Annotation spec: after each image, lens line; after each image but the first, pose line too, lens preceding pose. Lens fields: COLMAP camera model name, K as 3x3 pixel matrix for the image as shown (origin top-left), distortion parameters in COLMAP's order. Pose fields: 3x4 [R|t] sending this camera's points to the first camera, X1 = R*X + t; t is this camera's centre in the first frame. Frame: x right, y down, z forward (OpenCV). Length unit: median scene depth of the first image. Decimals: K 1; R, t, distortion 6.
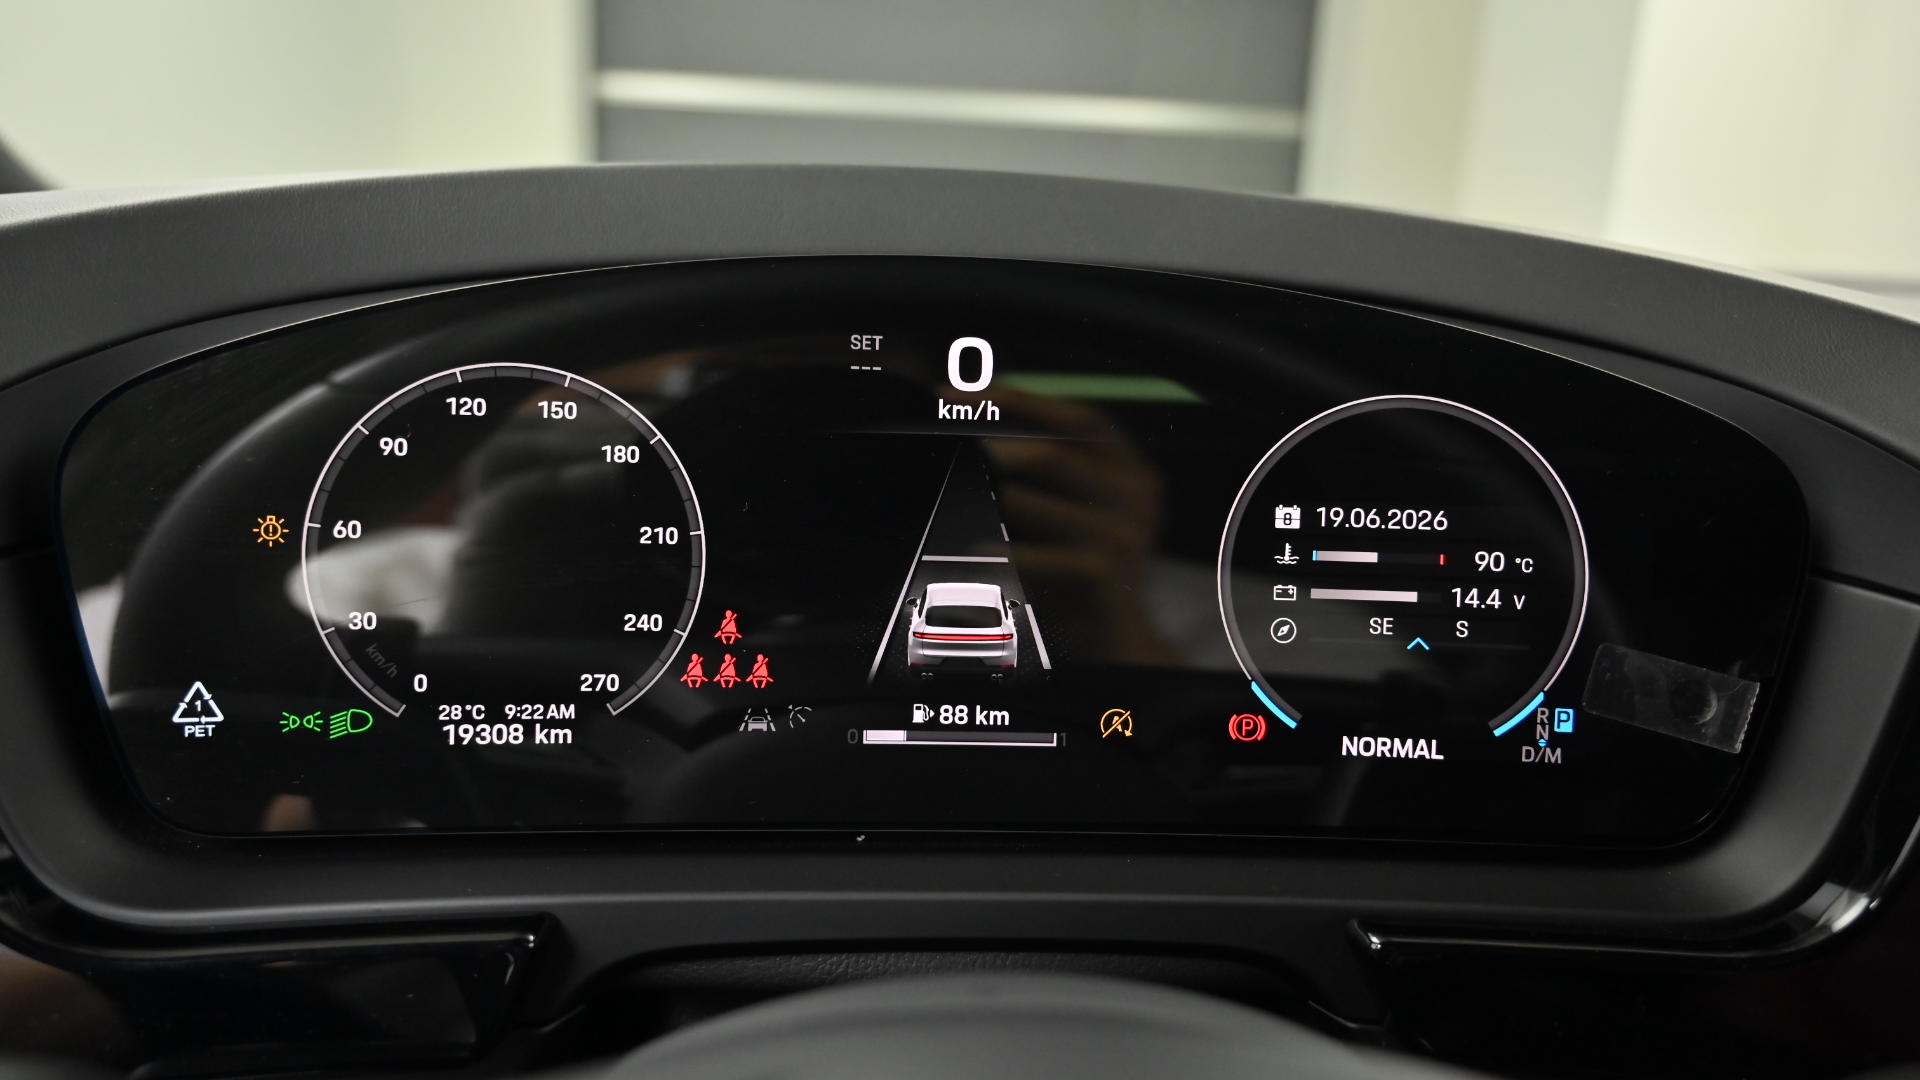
lens RADIAL K [[1520.8, 0, 964.8], [0, 1520.8, 544.3], [0, 0, 1]] dist [0.015222, 0.004175]
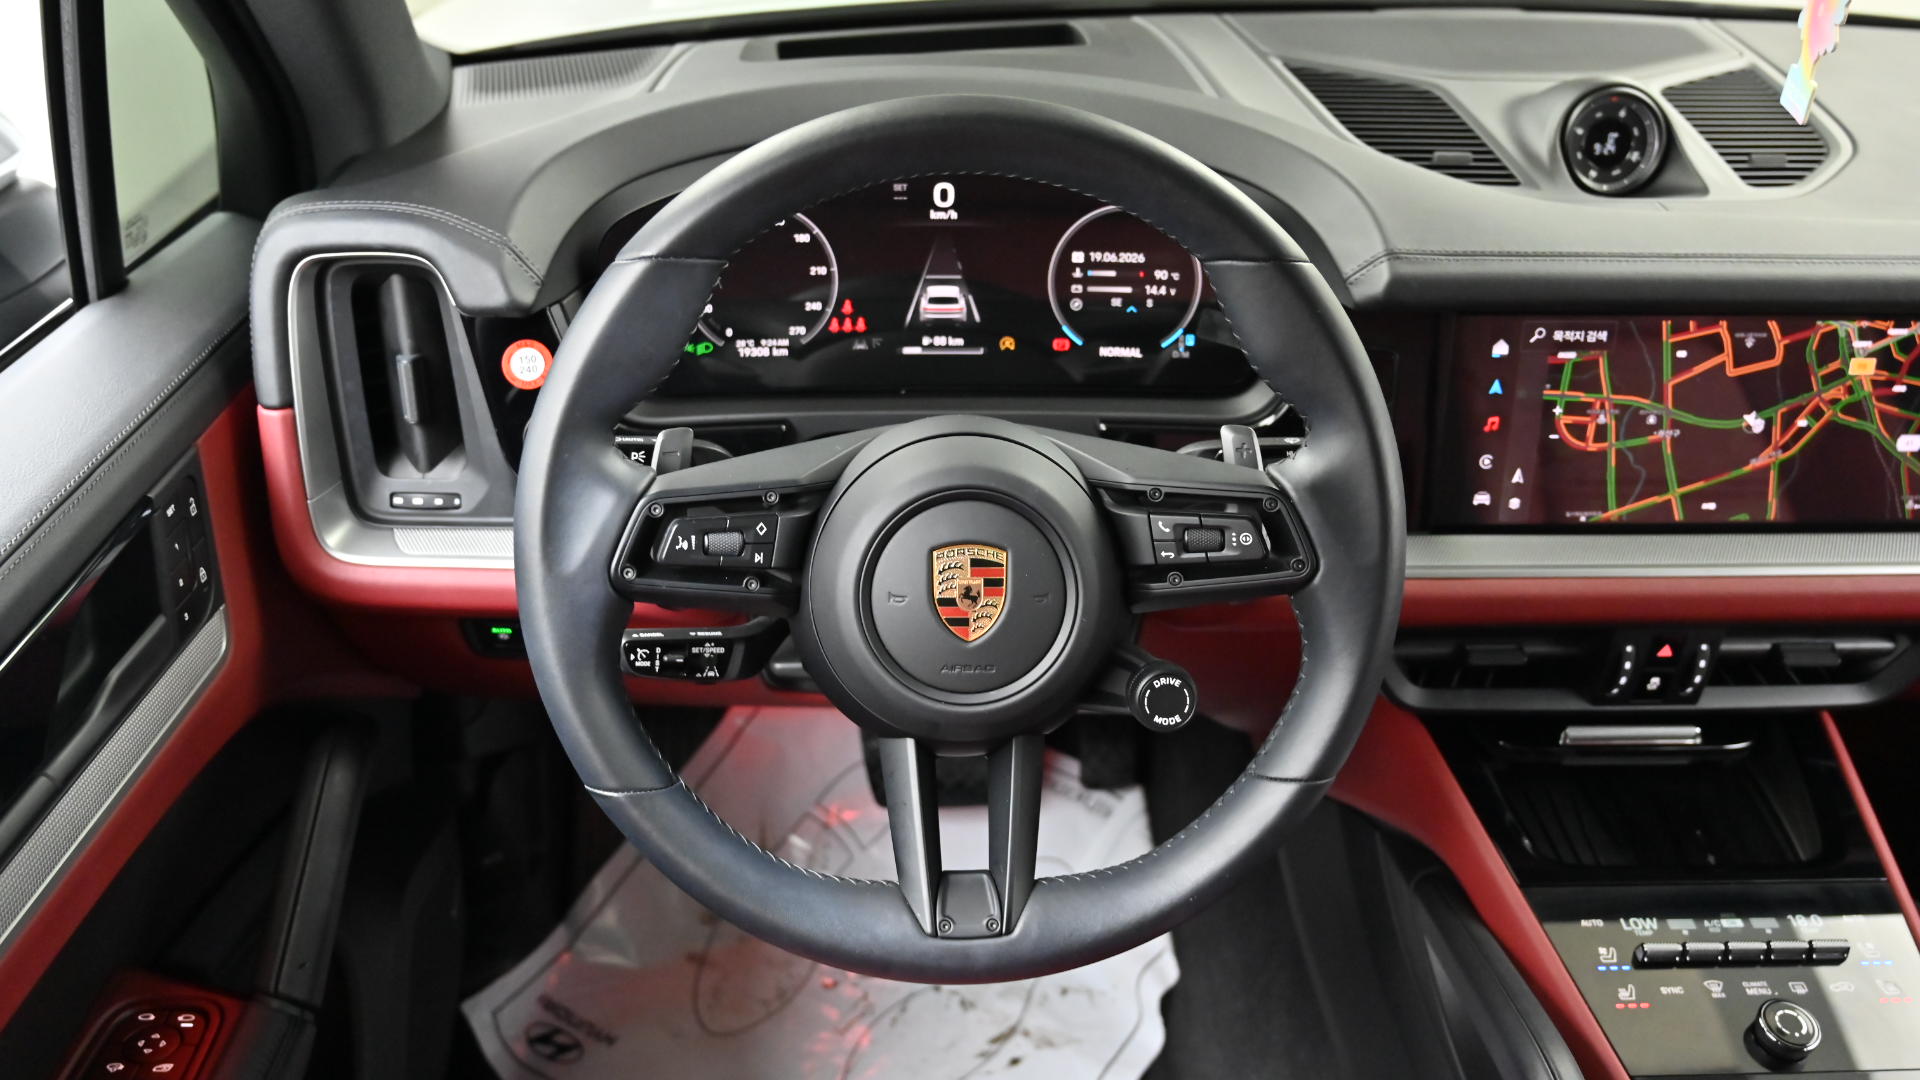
lens RADIAL K [[1570.6, 0, 953.5], [0, 1570.6, 534.6], [0, 0, 1]] dist [-0.000728, 0.002950]
pose [[0.999264, -0.006952, -0.037723, 0.107549], [0.016870, 0.962872, 0.269429, -0.268193], [0.034450, -0.269867, 0.962281, -1.512938]]
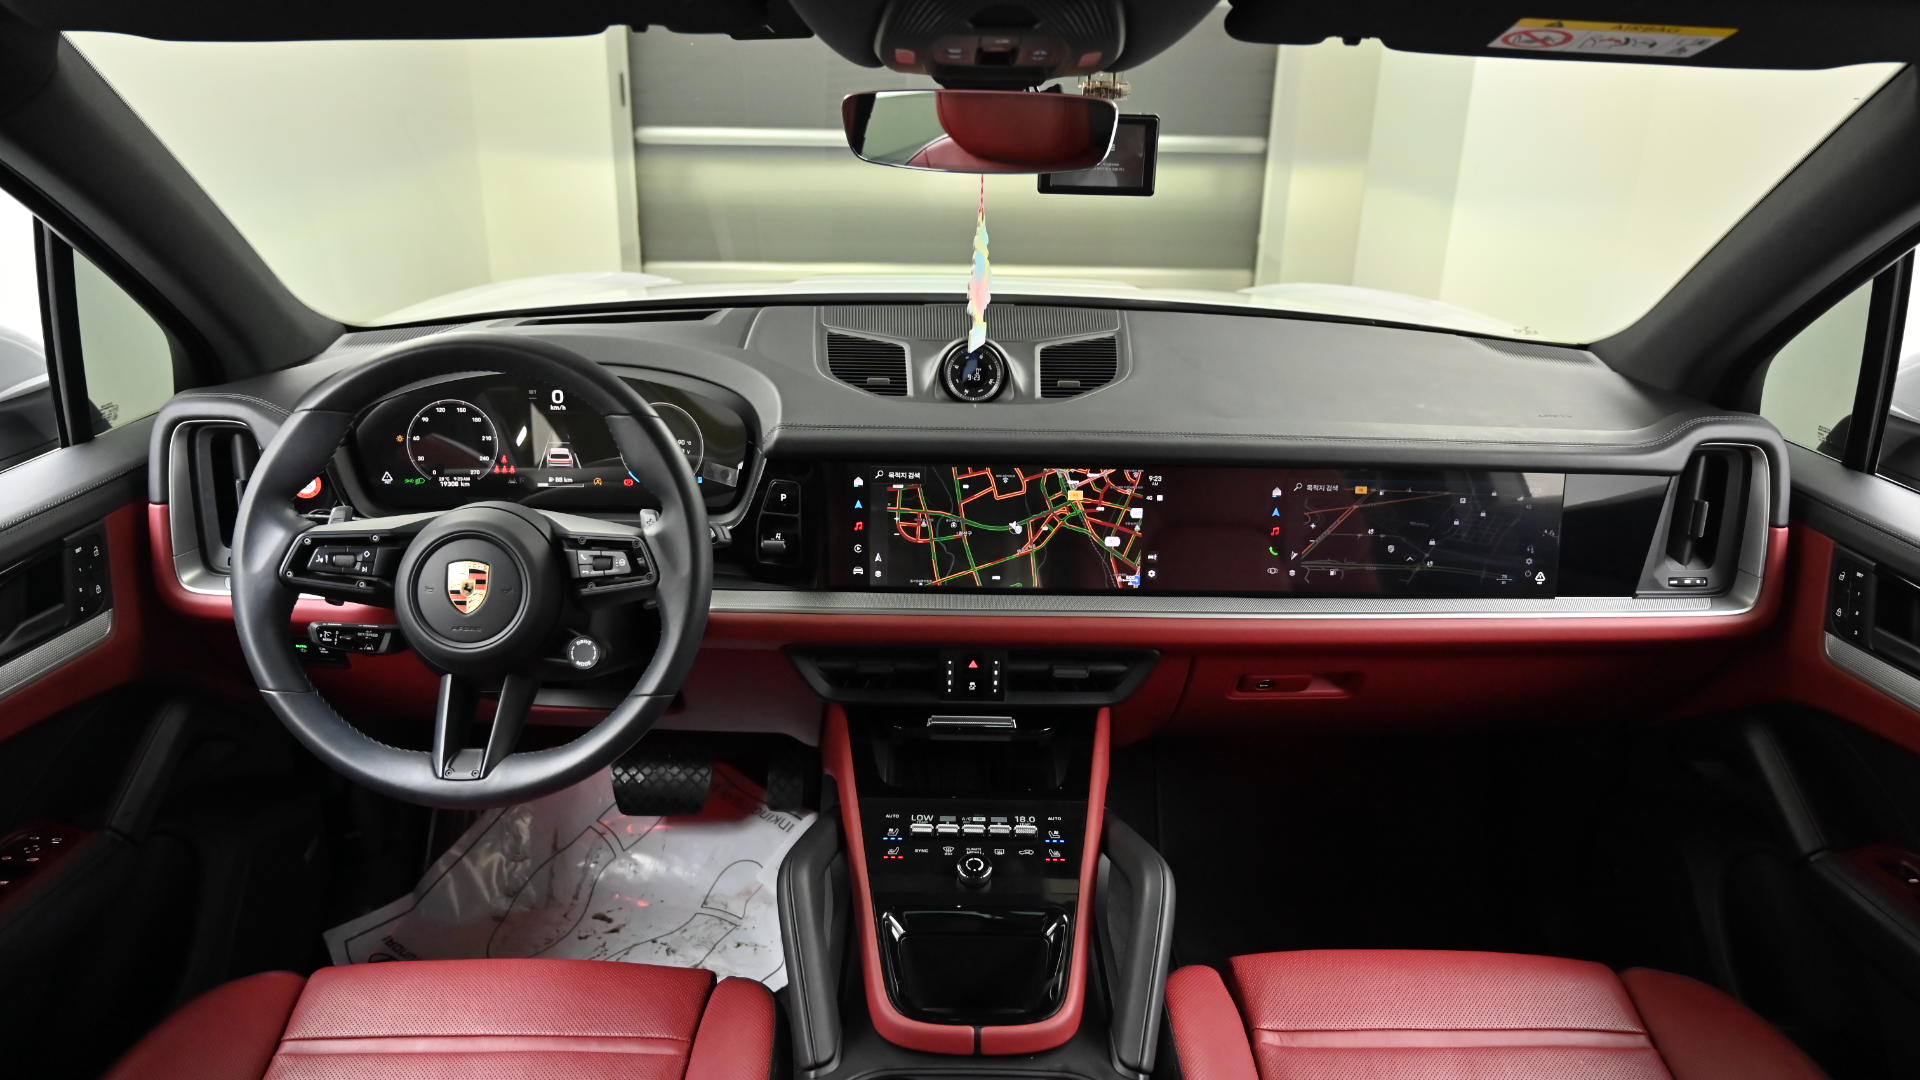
lens RADIAL K [[1297.0, 0, 953.7], [0, 1297.0, 530.1], [0, 0, 1]] dist [0.009345, 0.001075]
pose [[0.996001, -0.004099, -0.089246, 1.416453], [0.013248, 0.994679, 0.102166, -0.103133], [0.088352, -0.102940, 0.990756, -2.510799]]
